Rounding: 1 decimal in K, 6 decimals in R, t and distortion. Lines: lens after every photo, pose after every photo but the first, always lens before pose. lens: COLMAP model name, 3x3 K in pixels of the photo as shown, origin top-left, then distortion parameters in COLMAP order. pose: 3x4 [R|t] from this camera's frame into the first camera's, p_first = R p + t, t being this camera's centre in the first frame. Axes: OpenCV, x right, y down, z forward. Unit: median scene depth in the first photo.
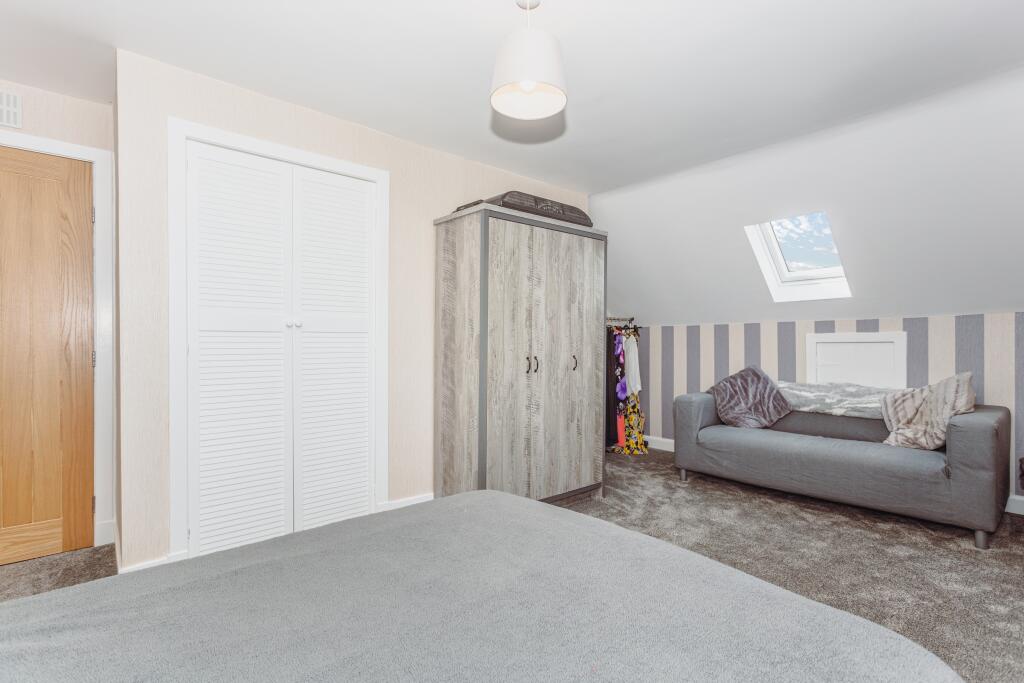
lens RADIAL K [[496.1, 0, 512.0], [0, 496.1, 341.5], [0, 0, 1]] dist [0.003723, -0.000078]
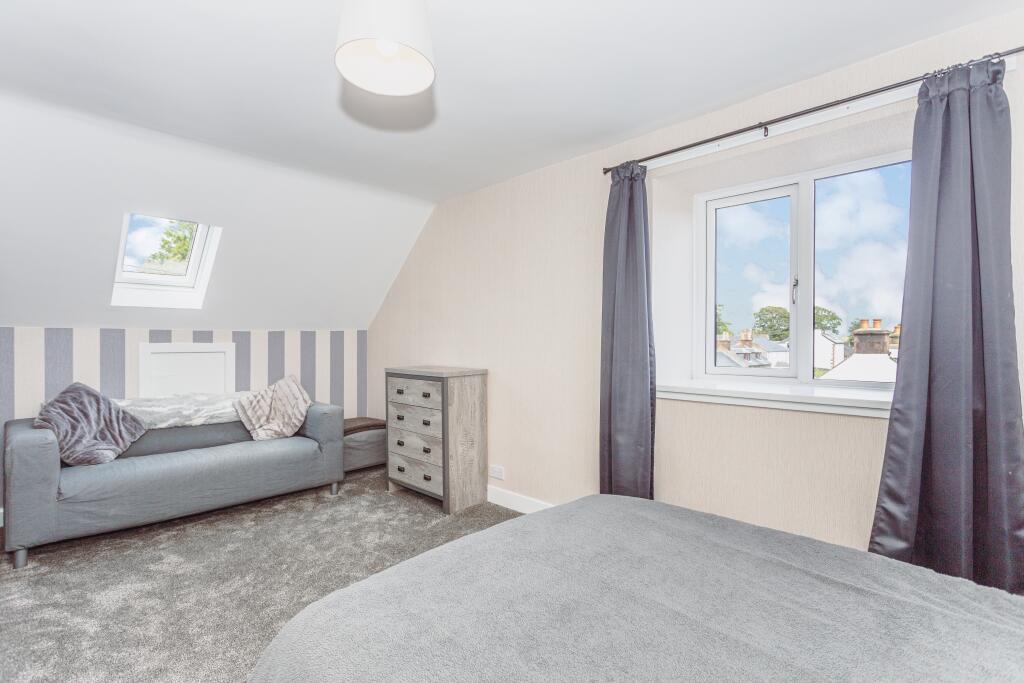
lens RADIAL K [[481.8, 0, 512.0], [0, 481.8, 341.5], [0, 0, 1]] dist [0.004240, 0.000605]
pose [[-0.082670, 0.011295, 0.996513, -0.372859], [-0.002933, 0.999929, -0.011577, -0.011889], [-0.996573, -0.003880, -0.082631, 0.443566]]
